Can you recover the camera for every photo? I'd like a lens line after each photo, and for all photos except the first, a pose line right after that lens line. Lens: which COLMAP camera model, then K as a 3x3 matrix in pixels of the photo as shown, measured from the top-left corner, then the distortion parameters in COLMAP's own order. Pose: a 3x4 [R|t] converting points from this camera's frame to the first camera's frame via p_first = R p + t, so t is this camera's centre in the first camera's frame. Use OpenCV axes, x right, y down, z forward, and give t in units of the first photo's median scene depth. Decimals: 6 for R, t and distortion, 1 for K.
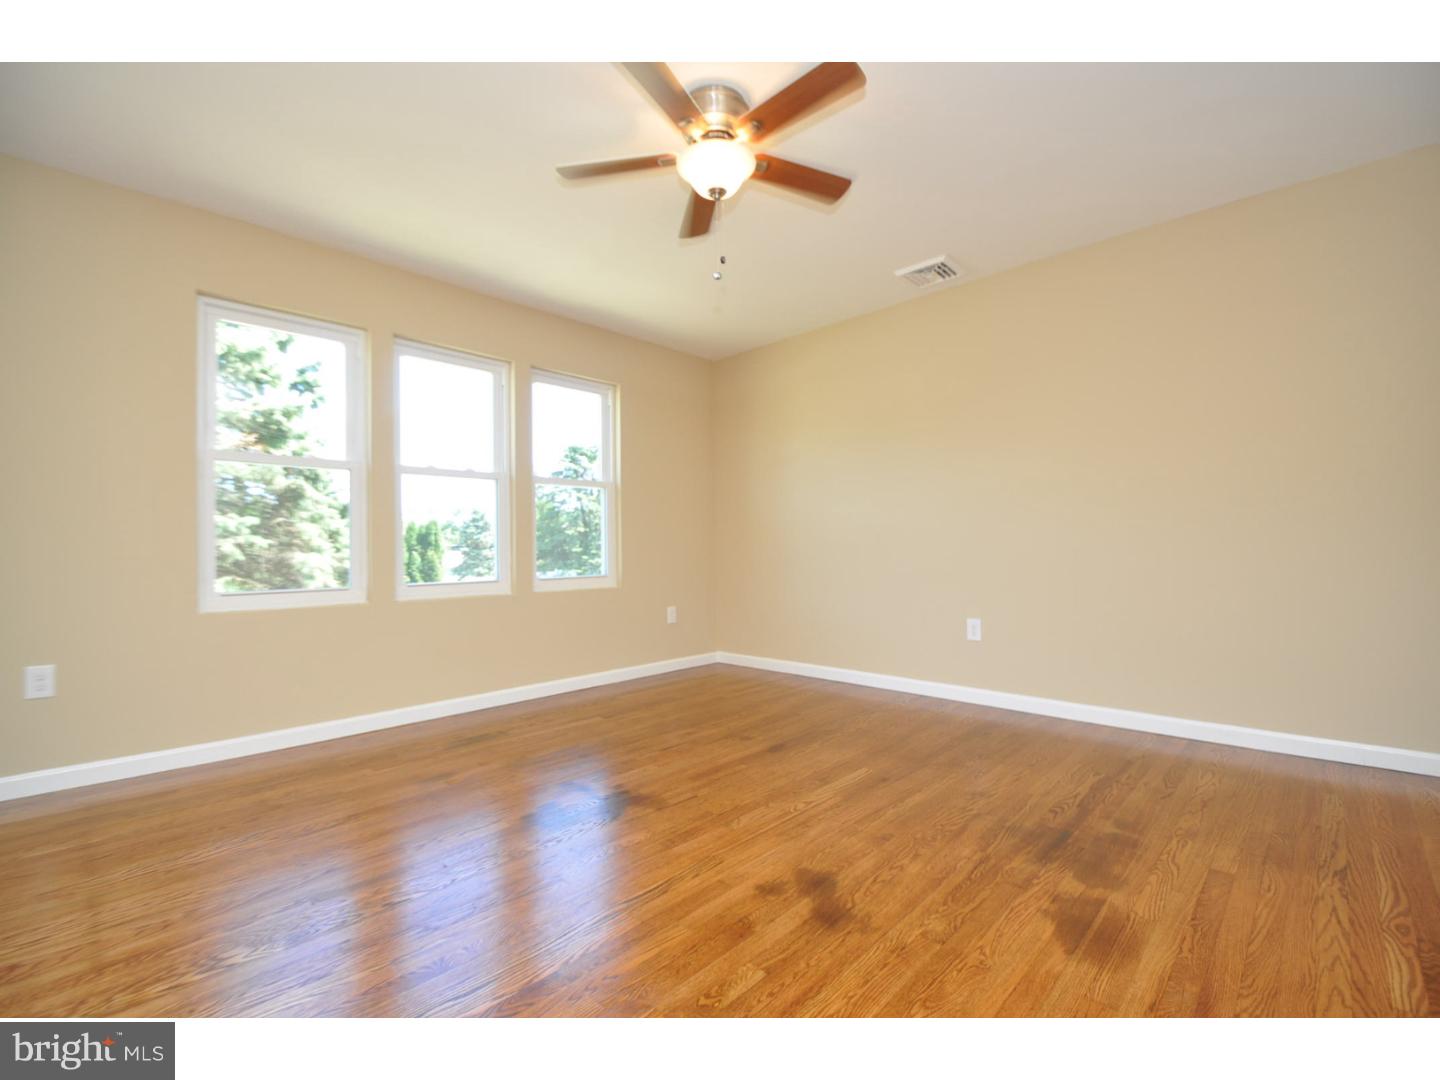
lens RADIAL K [[628.8, 0, 722.2], [0, 628.8, 545.1], [0, 0, 1]] dist [0.008196, -0.011281]
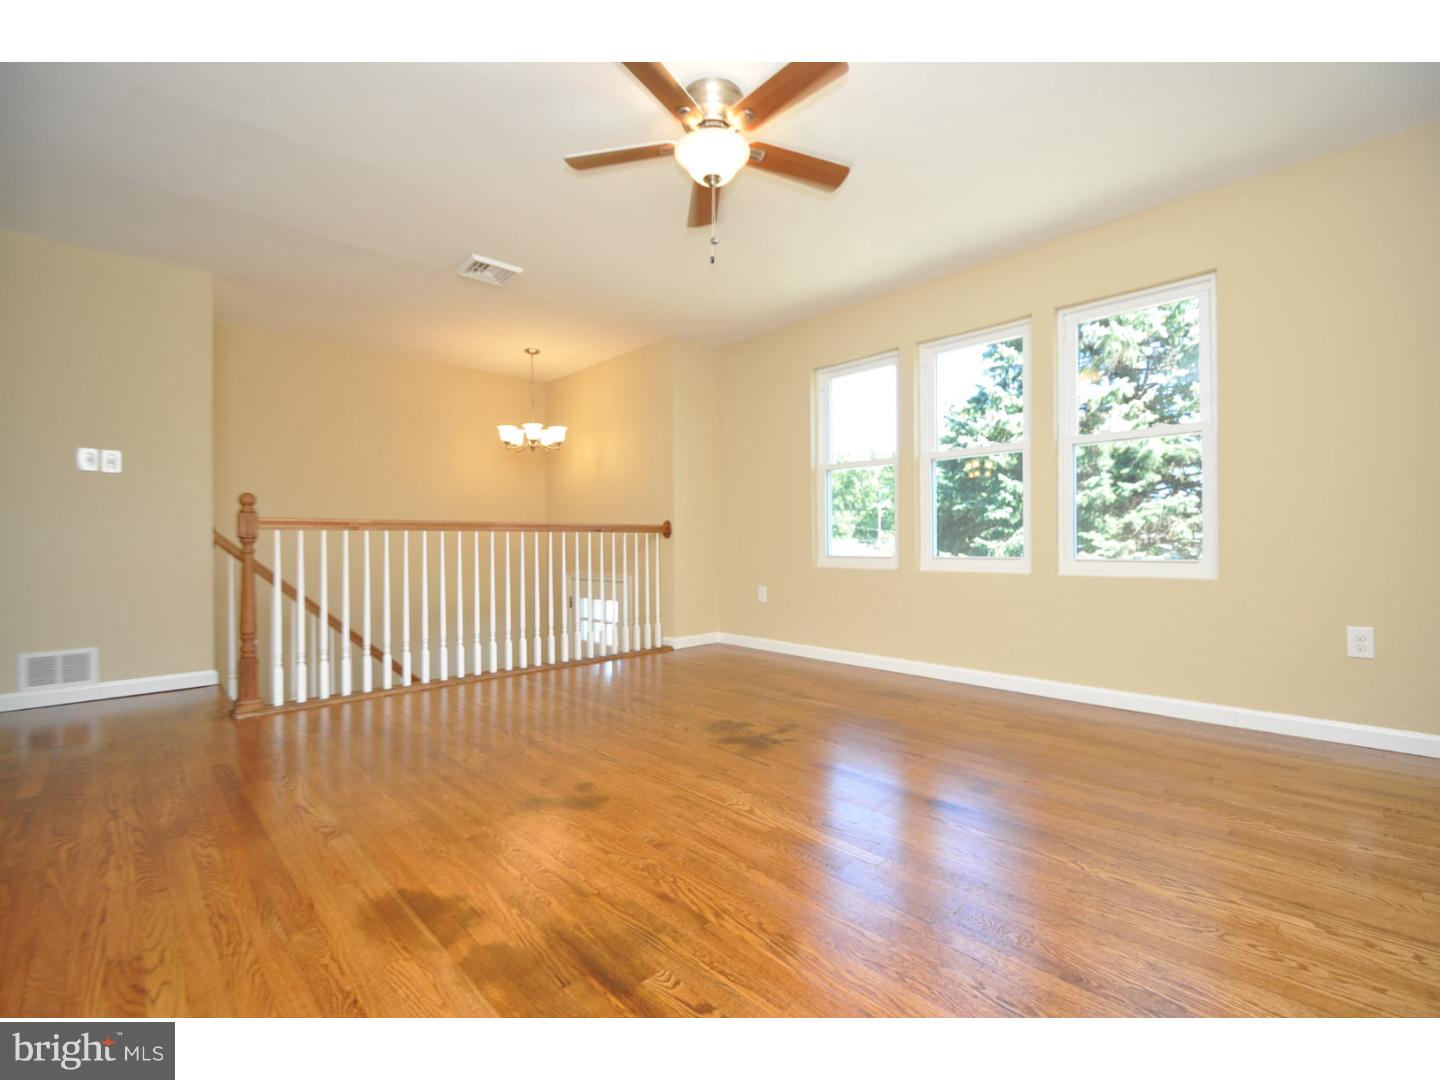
lens RADIAL K [[628.8, 0, 711.3], [0, 628.8, 535.9], [0, 0, 1]] dist [0.008196, -0.011281]
pose [[-0.043295, 0.006009, -0.999044, 1.049895], [0.008454, 0.999948, 0.005649, 0.027600], [0.999027, -0.008201, -0.043343, 1.037824]]
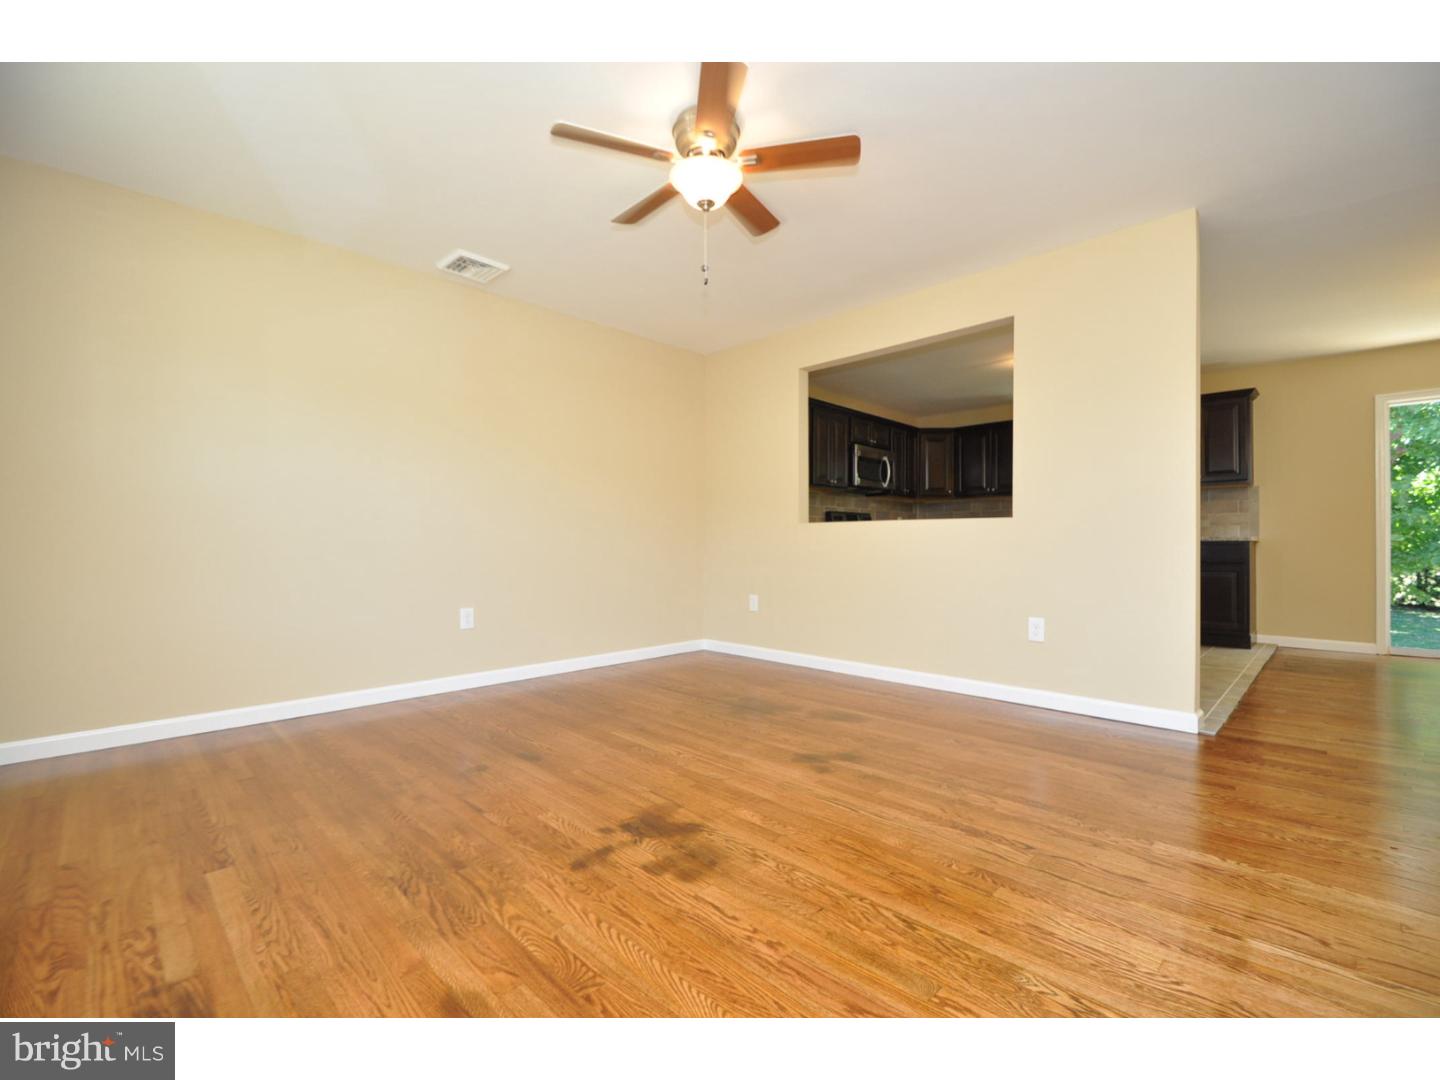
lens RADIAL K [[628.8, 0, 715.0], [0, 628.8, 544.8], [0, 0, 1]] dist [0.008196, -0.011281]
pose [[0.016469, 0.013829, 0.999769, -1.082377], [-0.002495, 0.999902, -0.013789, 0.042130], [-0.999861, -0.002267, 0.016502, 0.964228]]
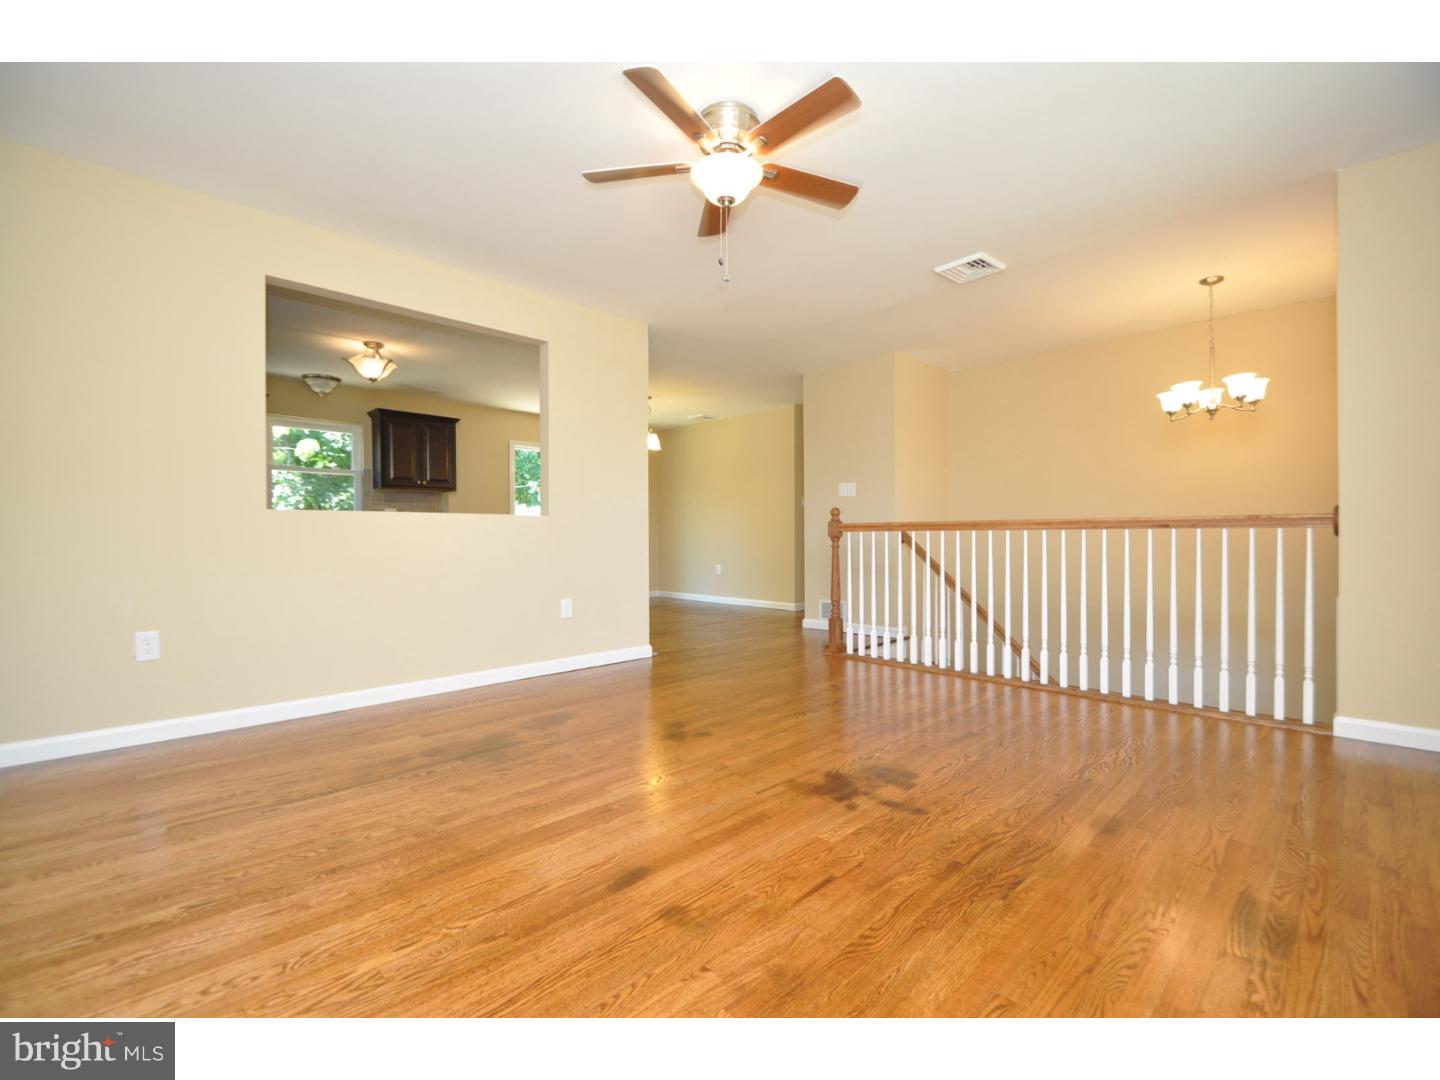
lens RADIAL K [[628.8, 0, 721.9], [0, 628.8, 544.0], [0, 0, 1]] dist [0.008196, -0.011281]
pose [[-0.999493, 0.017599, 0.026547, -0.020902], [0.017855, 0.999796, 0.009452, 0.024441], [-0.026375, 0.009921, -0.999603, 2.090516]]
